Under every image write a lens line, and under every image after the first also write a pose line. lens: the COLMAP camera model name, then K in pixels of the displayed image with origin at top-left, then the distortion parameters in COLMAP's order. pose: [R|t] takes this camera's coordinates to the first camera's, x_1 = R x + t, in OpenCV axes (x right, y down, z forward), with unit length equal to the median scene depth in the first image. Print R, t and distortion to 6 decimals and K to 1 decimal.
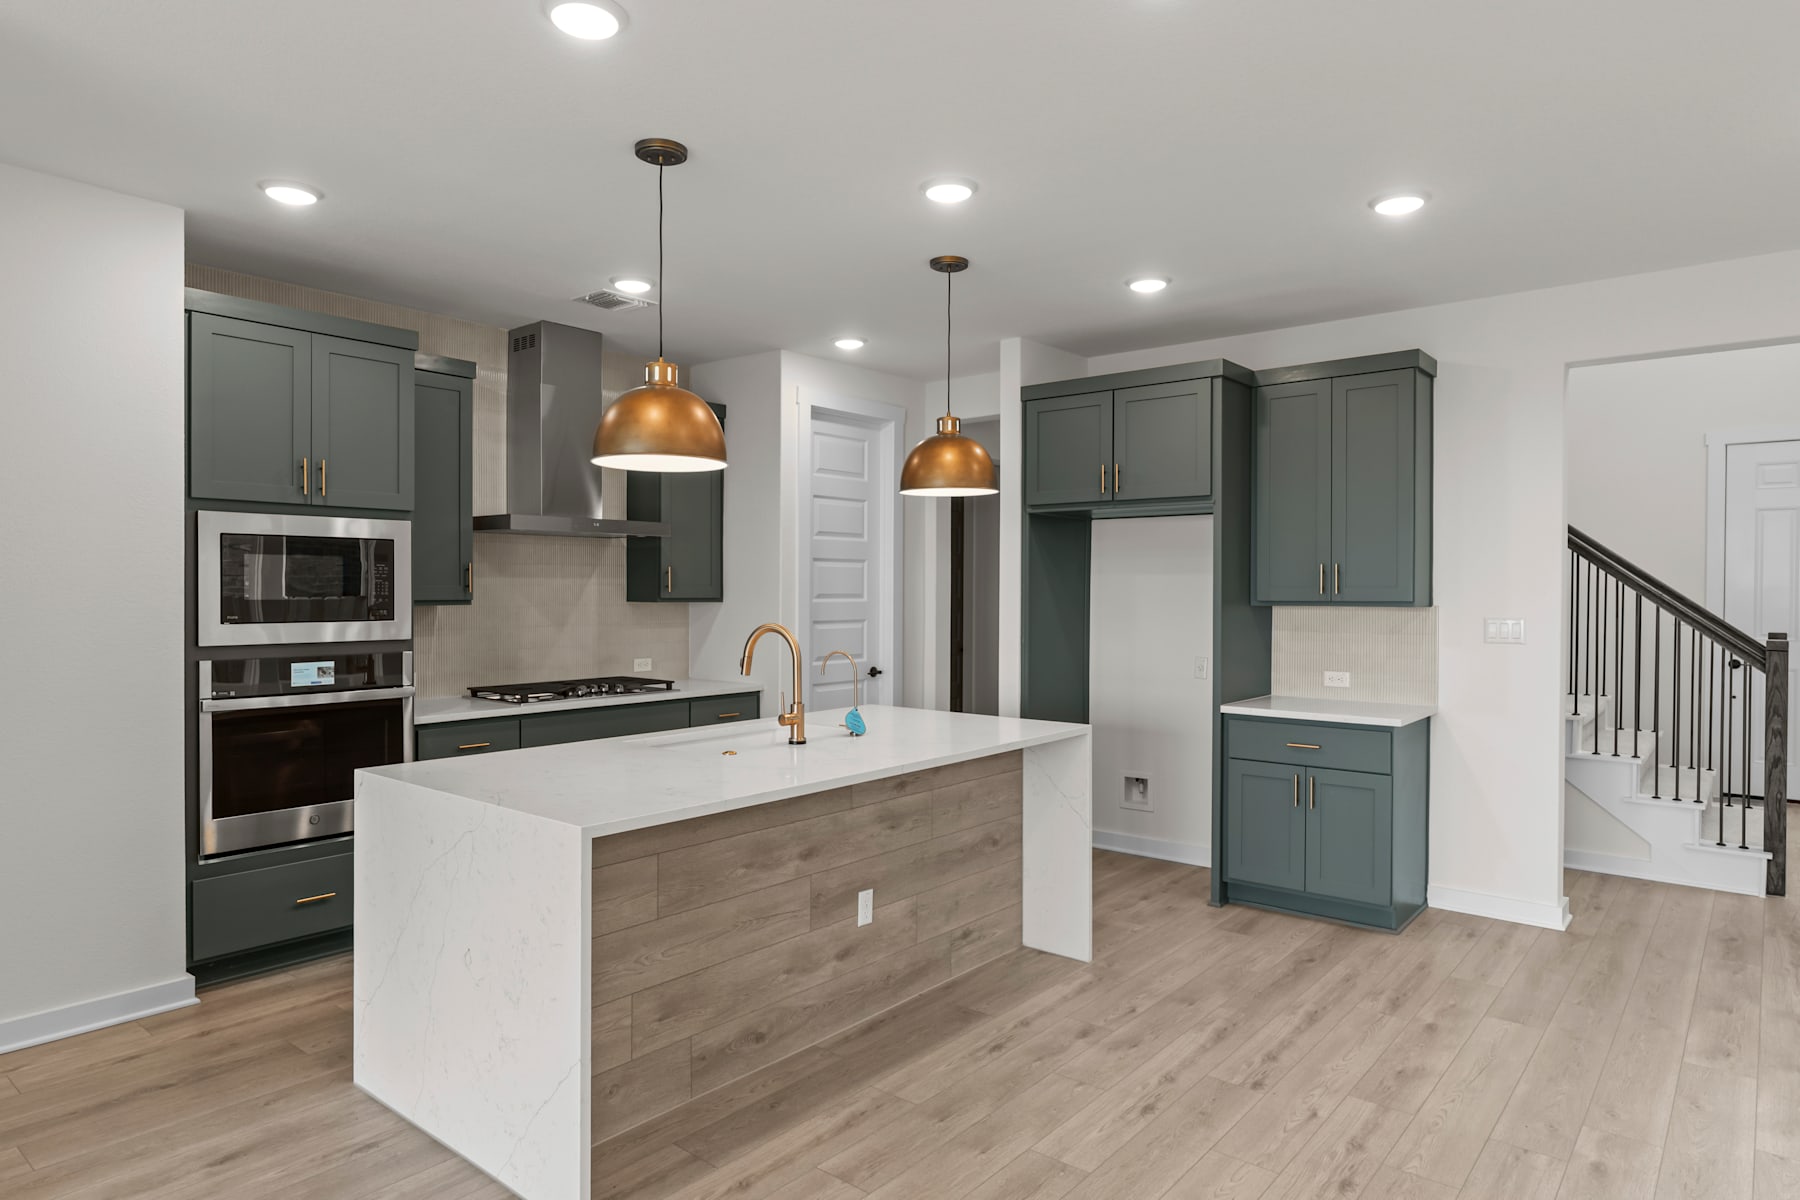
lens RADIAL K [[1061.5, 0, 901.7], [0, 1061.5, 579.8], [0, 0, 1]] dist [-0.001049, 0.000580]
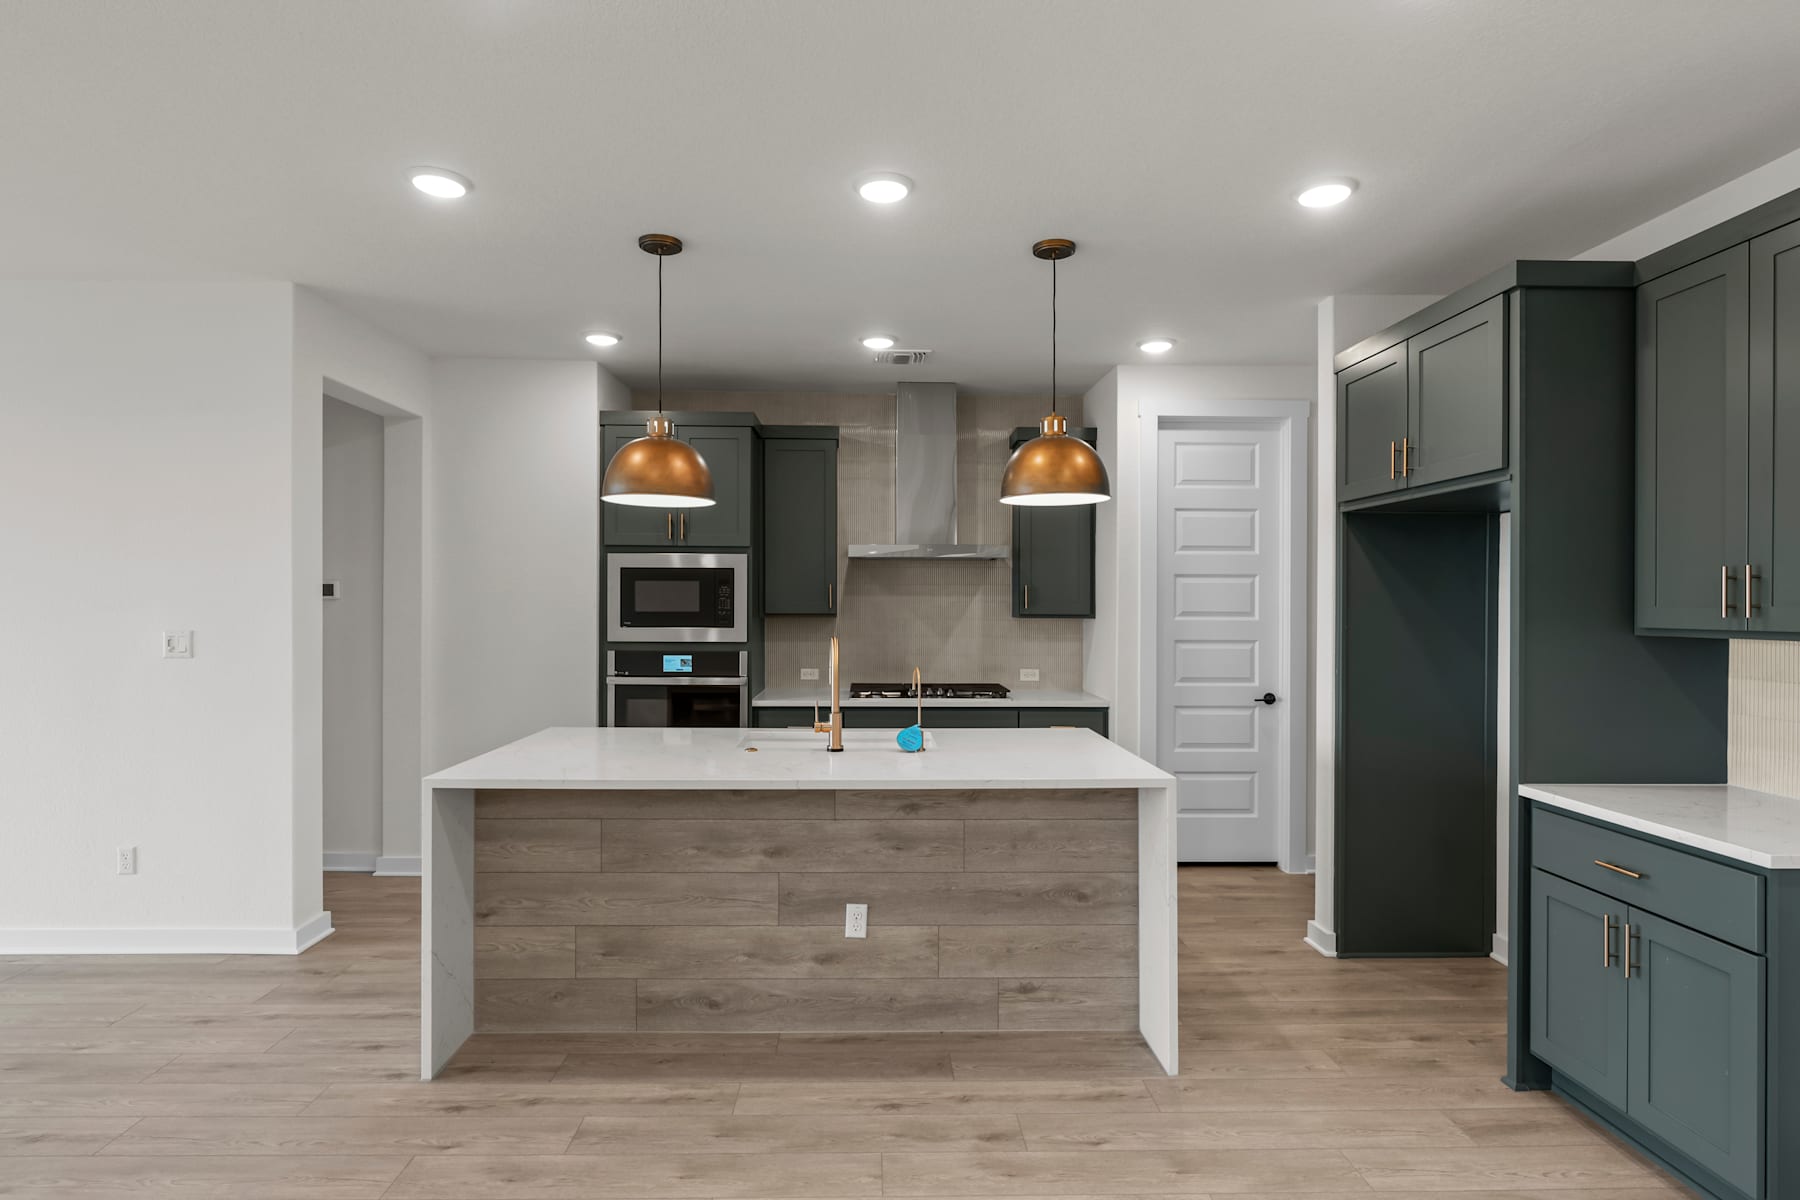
lens RADIAL K [[929.4, 0, 896.1], [0, 929.4, 592.3], [0, 0, 1]] dist [-0.002667, 0.000720]
pose [[0.655435, -0.007409, -0.755216, 0.628439], [0.002412, 0.999967, -0.007717, 0.003016], [0.755248, 0.003237, 0.655431, 0.426377]]
